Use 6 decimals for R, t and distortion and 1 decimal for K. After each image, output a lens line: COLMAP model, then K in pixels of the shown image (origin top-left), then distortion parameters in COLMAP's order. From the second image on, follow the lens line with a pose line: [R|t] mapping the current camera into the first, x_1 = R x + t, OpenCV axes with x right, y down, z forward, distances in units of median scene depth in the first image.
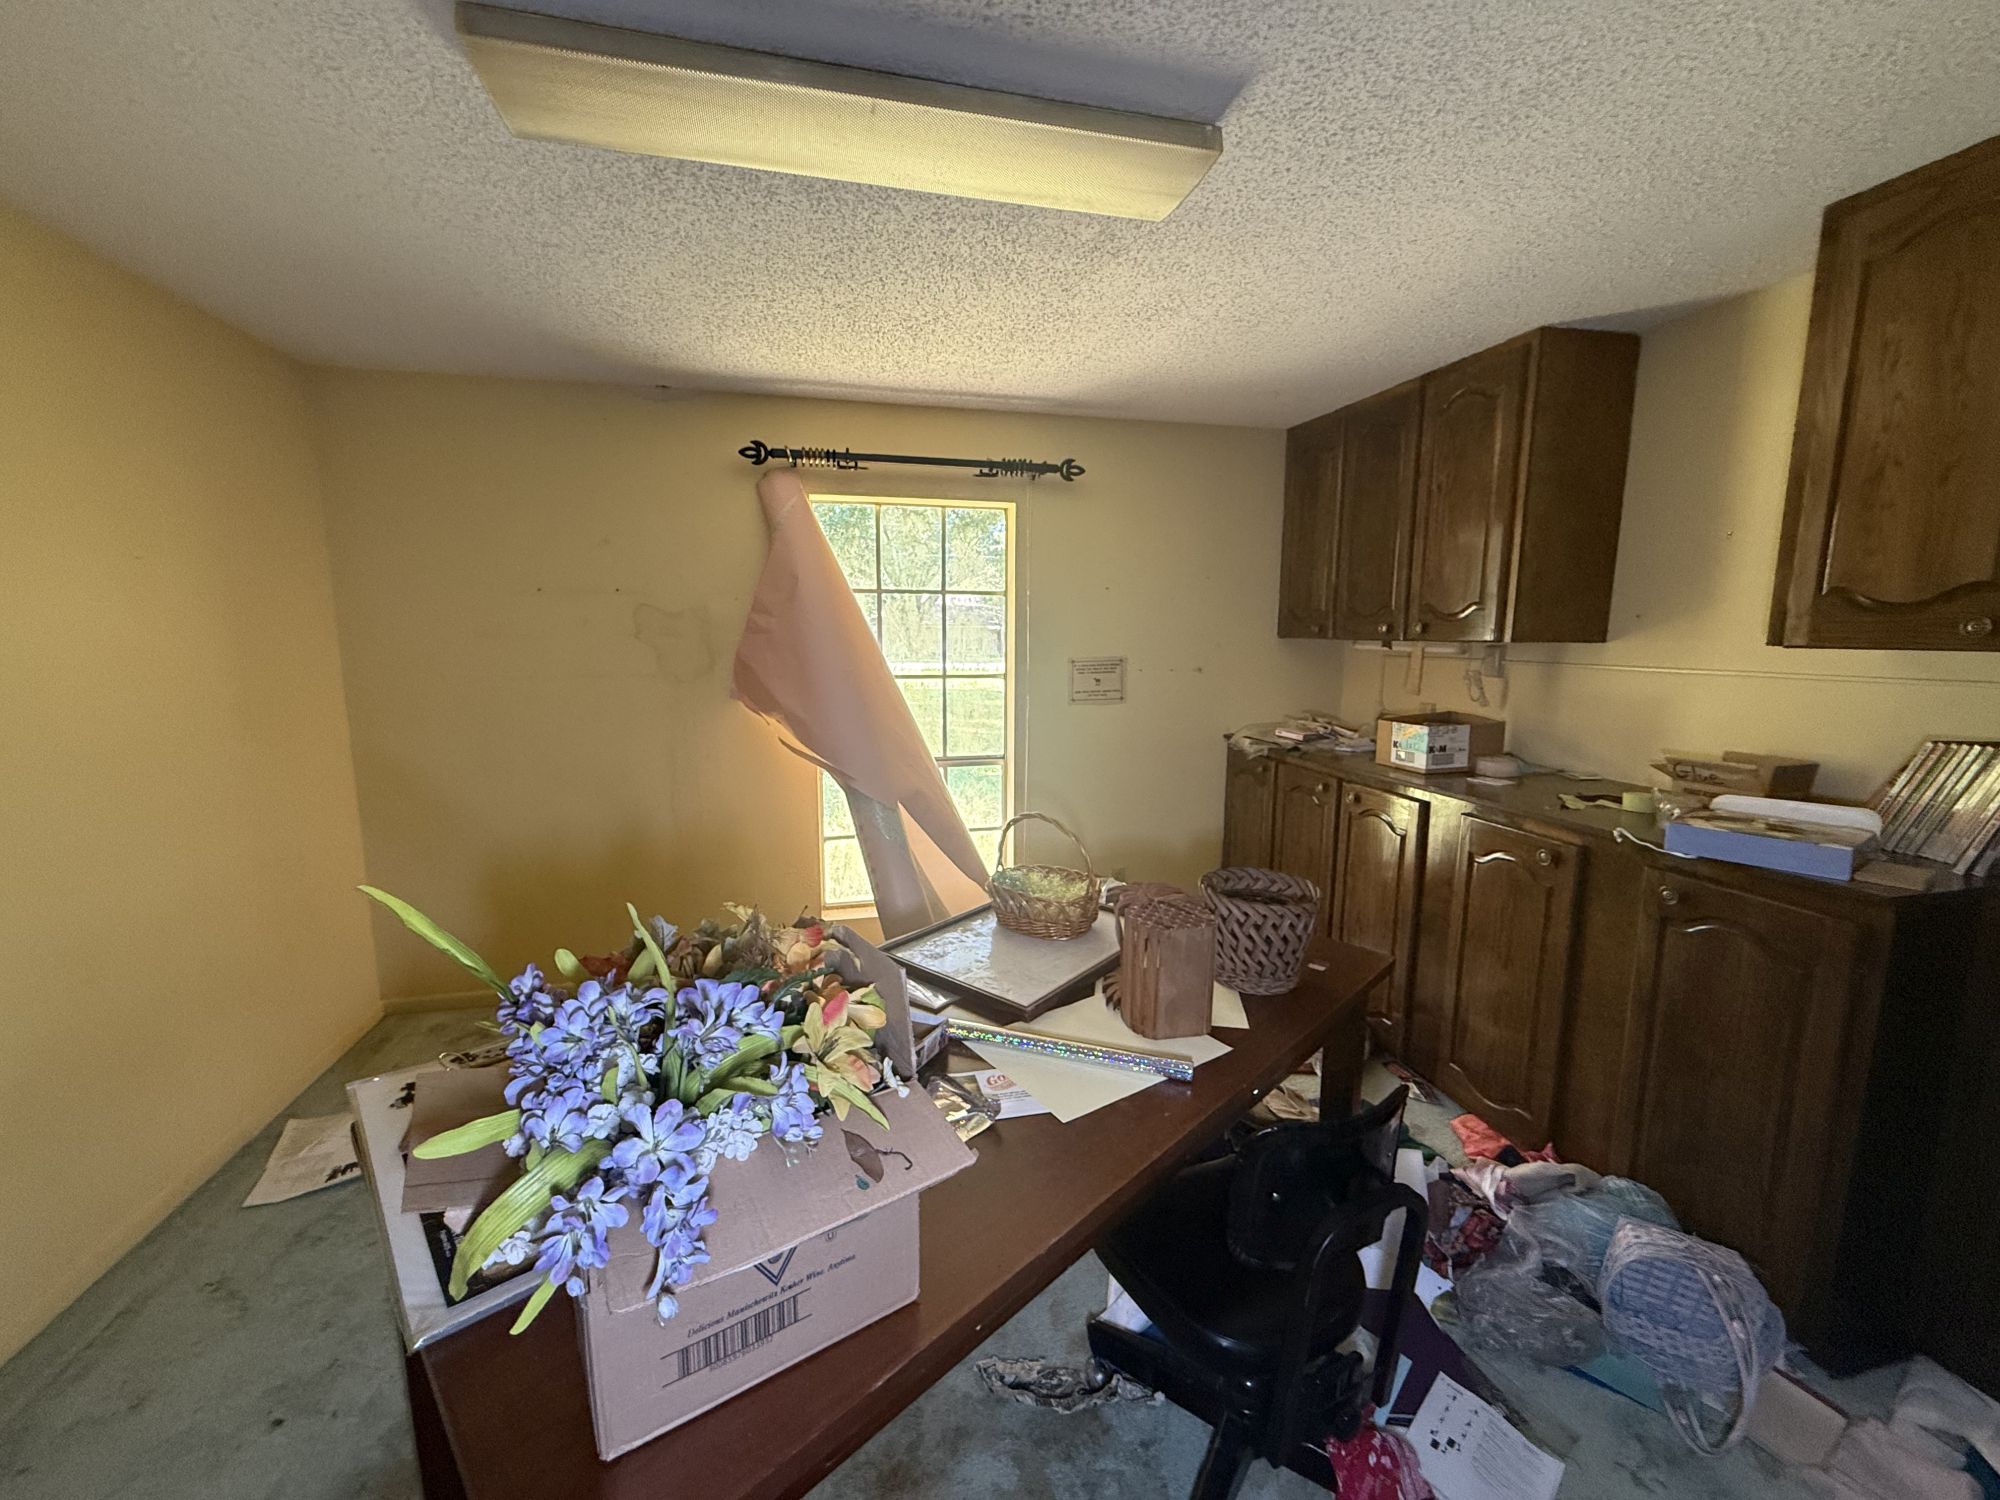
lens RADIAL K [[791.0, 0, 996.2], [0, 791.0, 749.1], [0, 0, 1]] dist [0.001735, -0.000523]
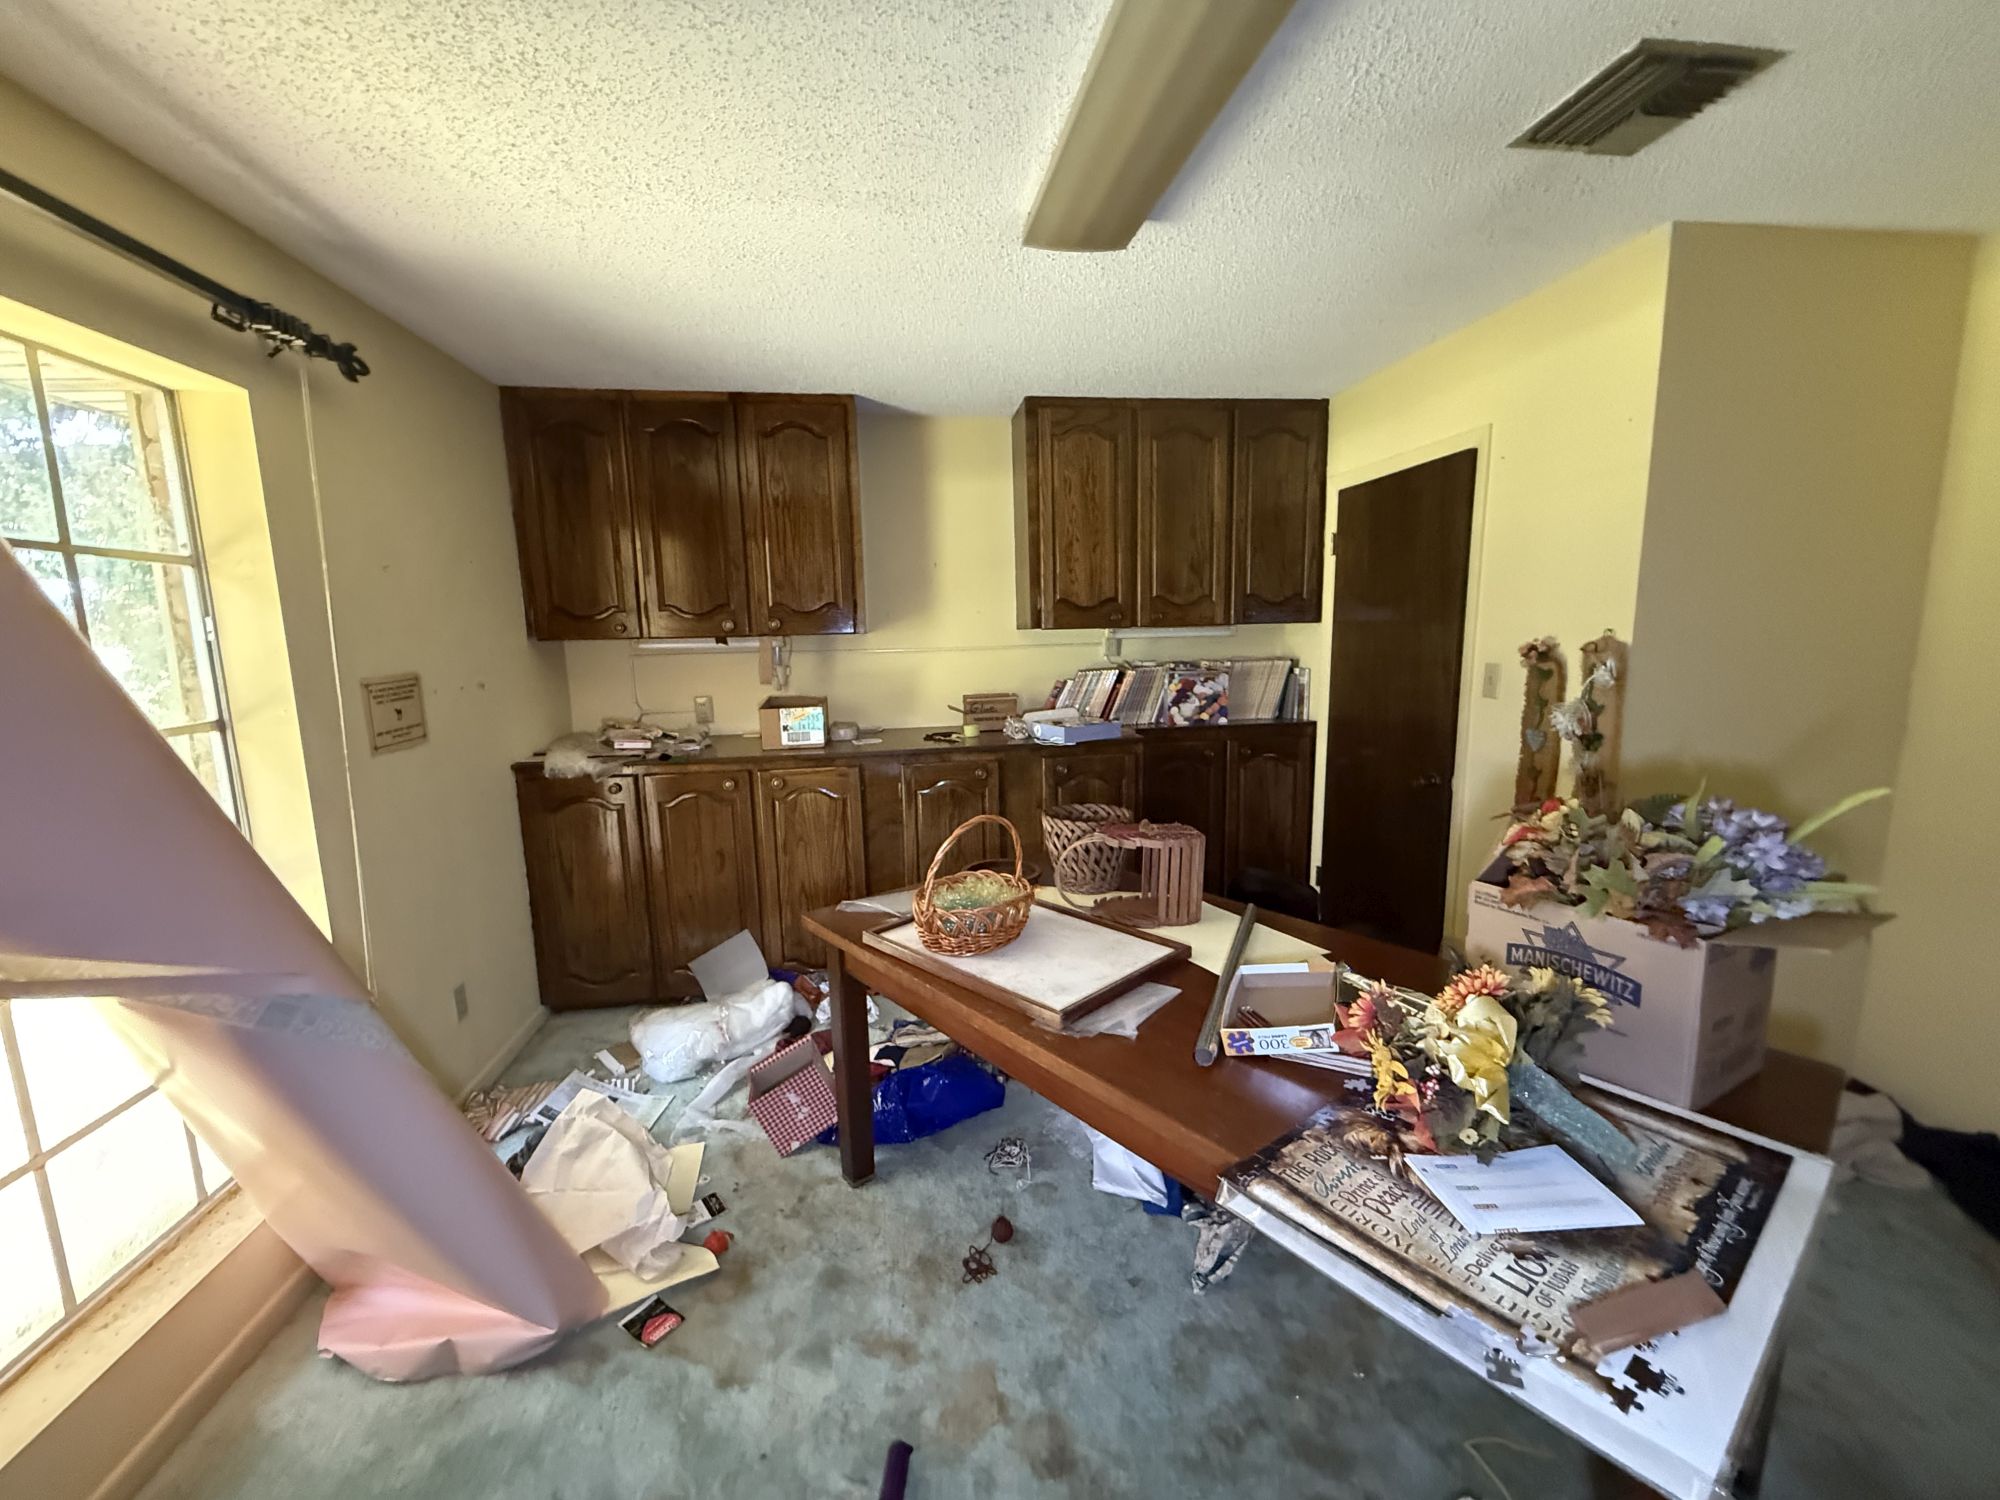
lens RADIAL K [[791.0, 0, 995.7], [0, 791.0, 749.5], [0, 0, 1]] dist [0.001735, -0.000523]
pose [[0.103019, -0.156849, 0.982235, -0.564518], [0.168535, 0.975963, 0.138171, -0.081437], [-0.980297, 0.151306, 0.126978, 0.575754]]
